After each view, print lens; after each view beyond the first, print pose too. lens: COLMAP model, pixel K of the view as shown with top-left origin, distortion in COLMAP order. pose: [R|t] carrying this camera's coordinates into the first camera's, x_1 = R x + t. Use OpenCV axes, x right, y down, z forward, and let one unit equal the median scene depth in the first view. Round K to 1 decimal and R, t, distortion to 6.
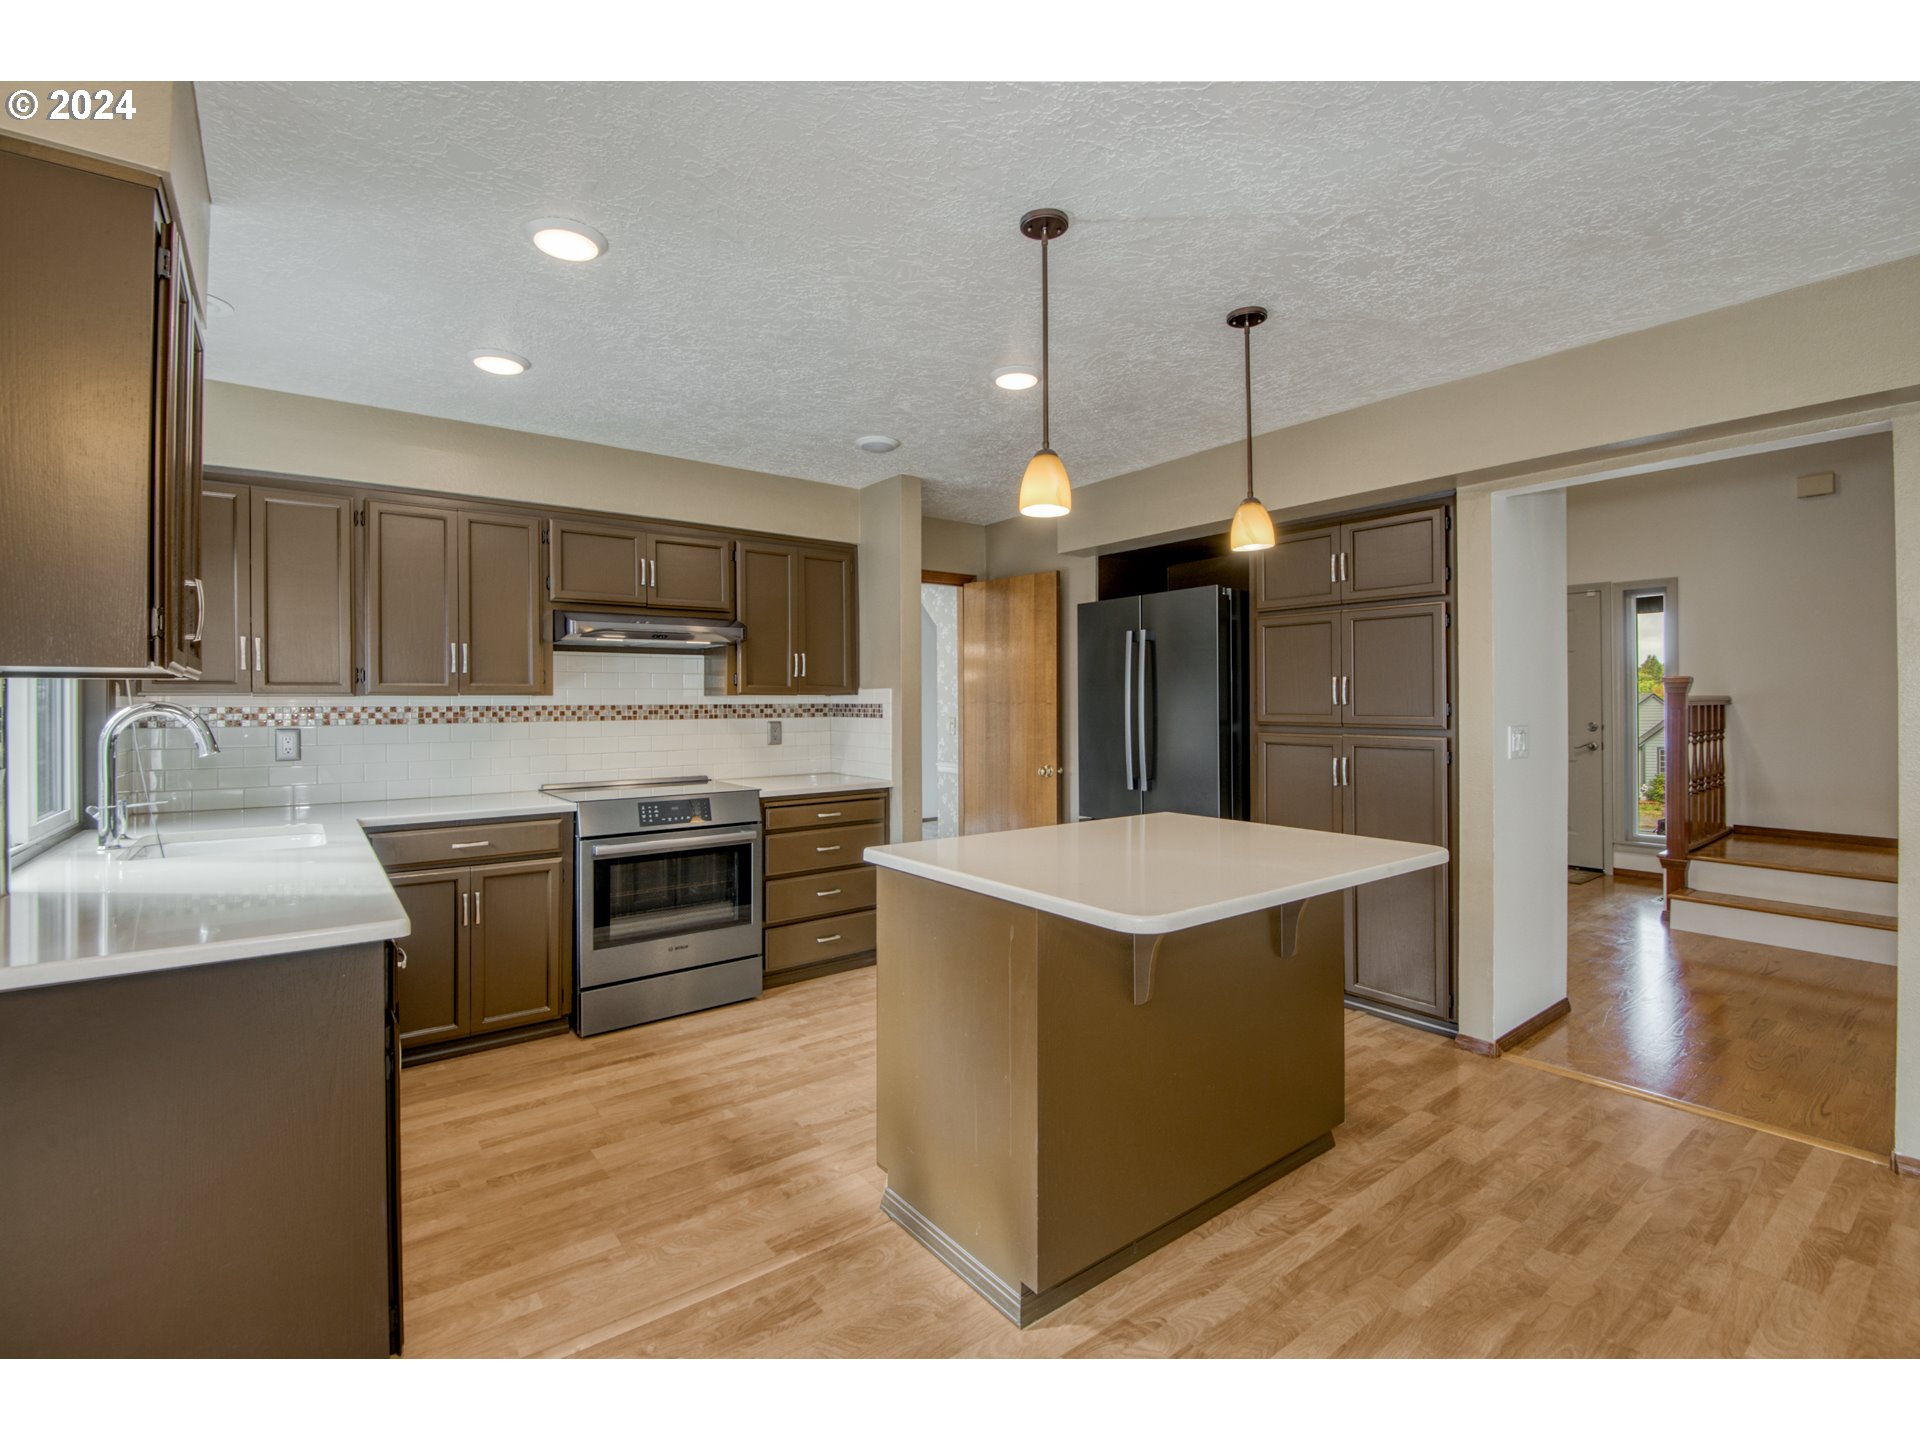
lens RADIAL K [[869.2, 0, 963.8], [0, 869.2, 700.8], [0, 0, 1]] dist [0.004704, -0.011408]
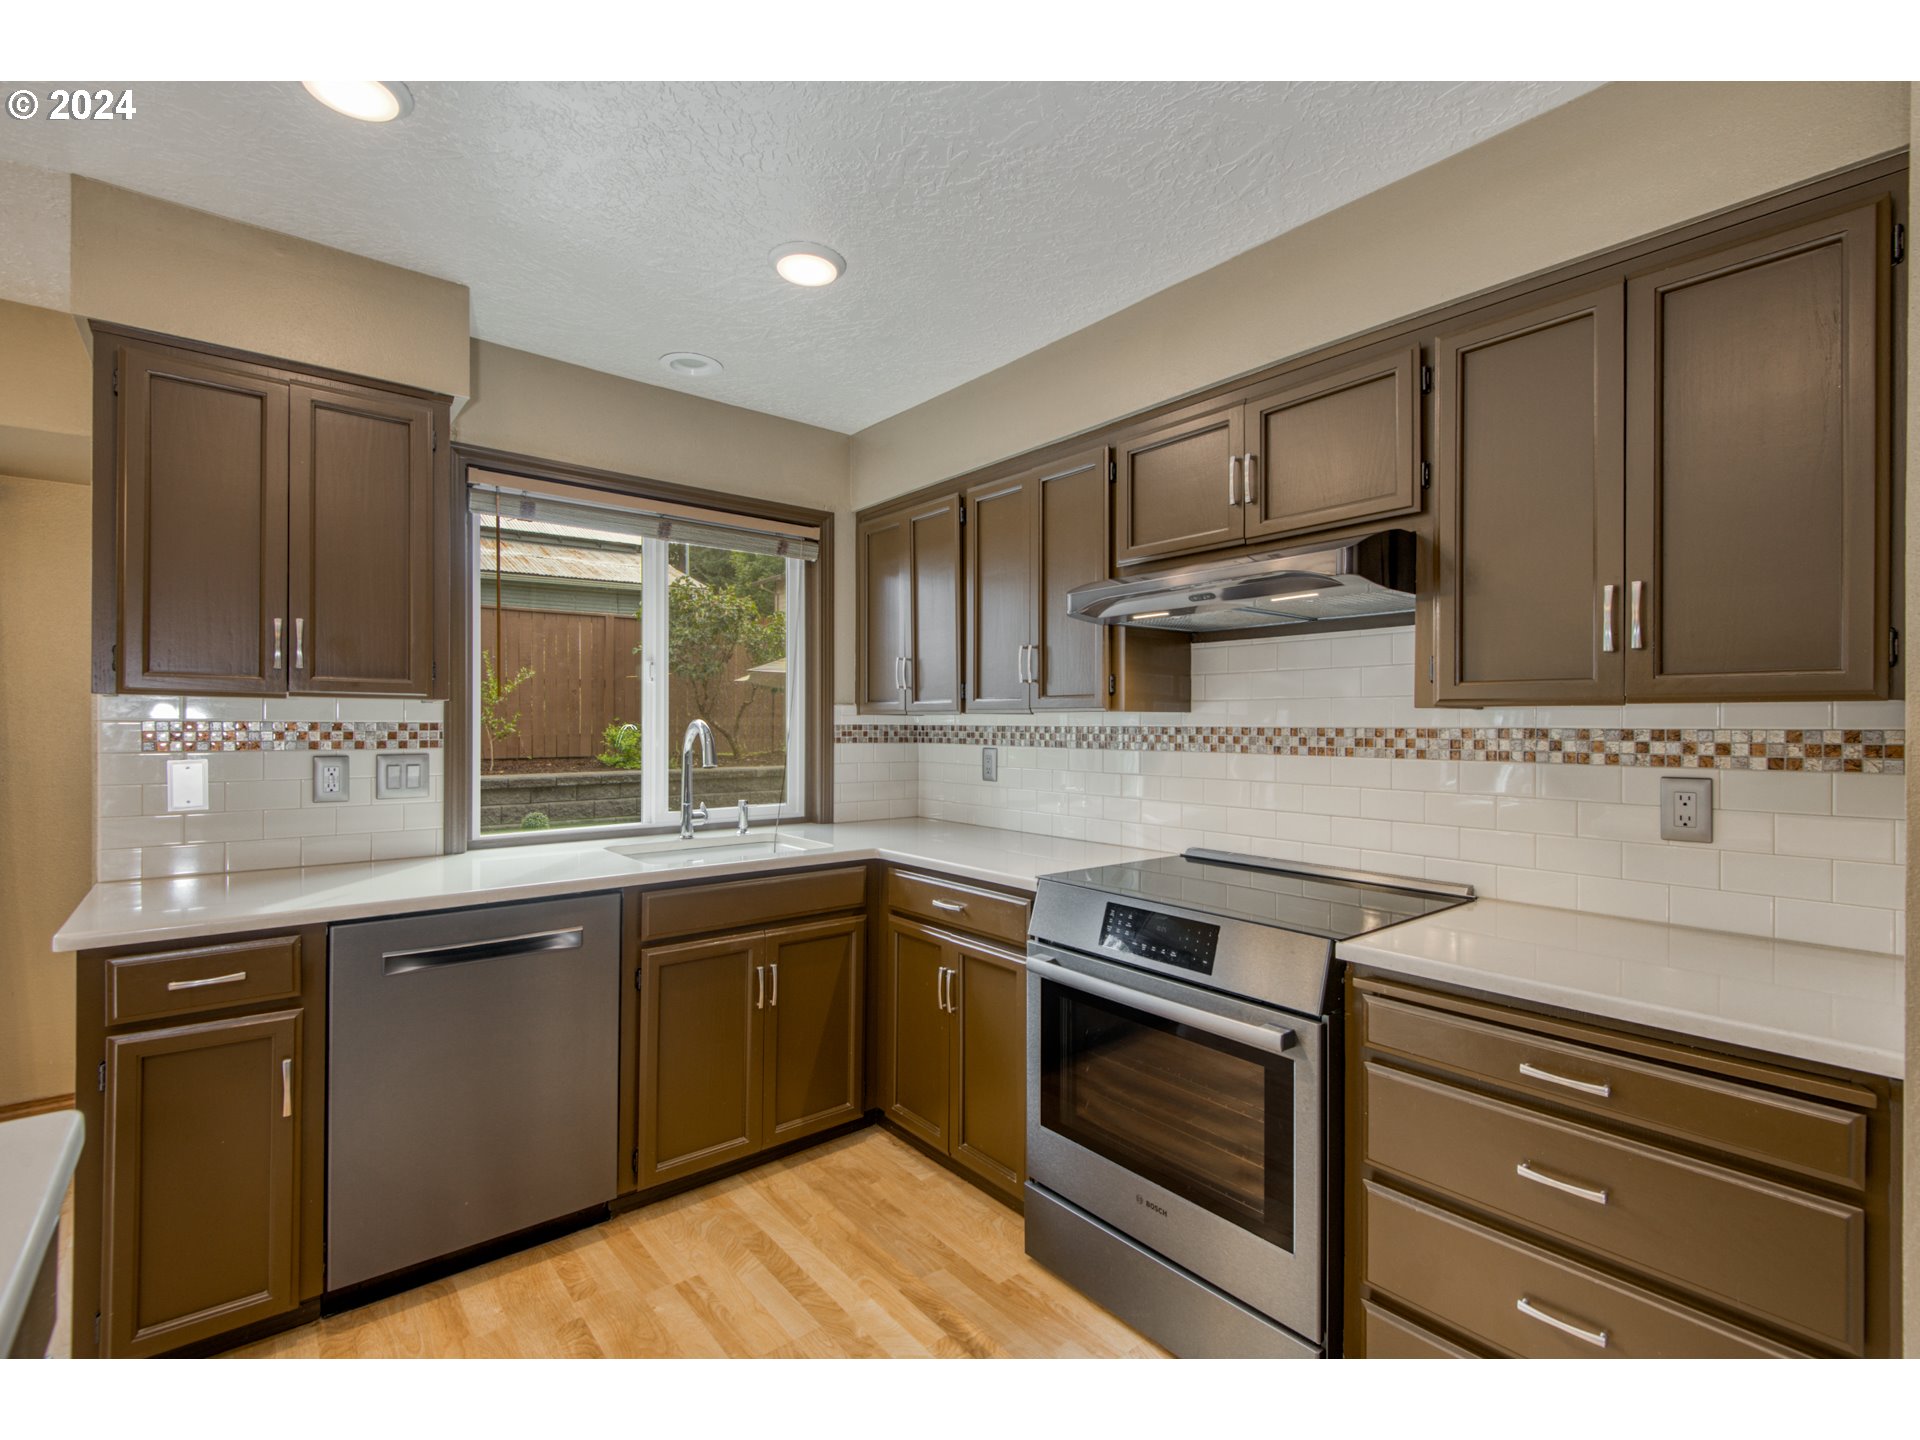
lens RADIAL K [[869.2, 0, 994.5], [0, 869.2, 728.7], [0, 0, 1]] dist [0.004704, -0.011408]
pose [[0.049036, 0.012642, -0.998717, 0.163494], [-0.001903, 0.999919, 0.012564, -0.001103], [0.998795, 0.001285, 0.049056, 0.840653]]
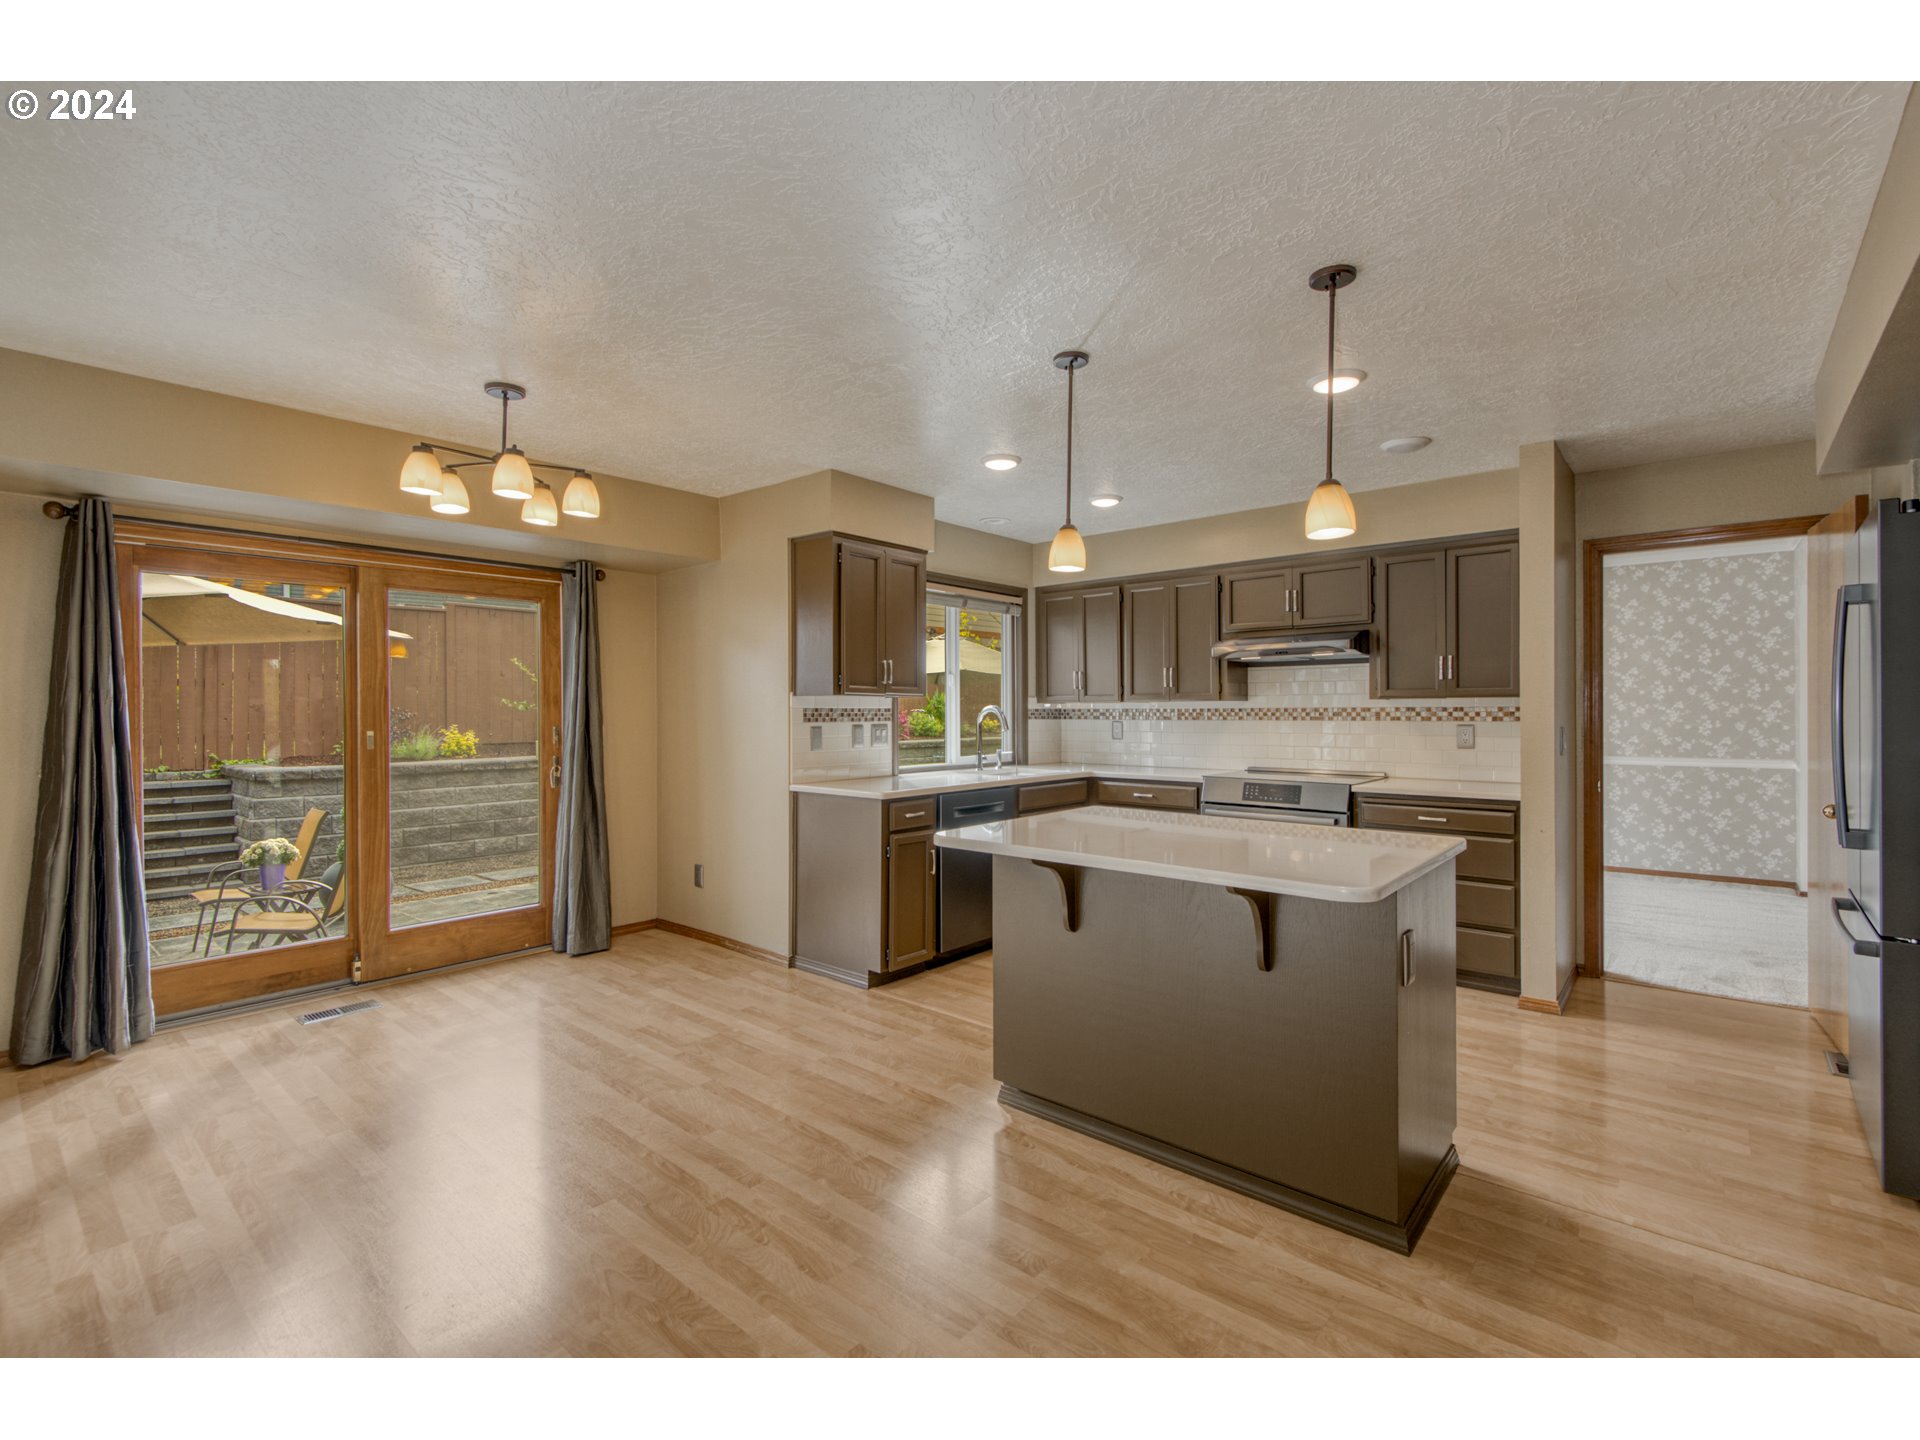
lens RADIAL K [[869.2, 0, 963.3], [0, 869.2, 714.6], [0, 0, 1]] dist [0.004704, -0.011408]
pose [[0.204472, 0.009407, -0.978827, 0.766154], [0.003290, 0.999942, 0.010297, 0.000047], [0.978867, -0.005325, 0.204429, 0.296122]]
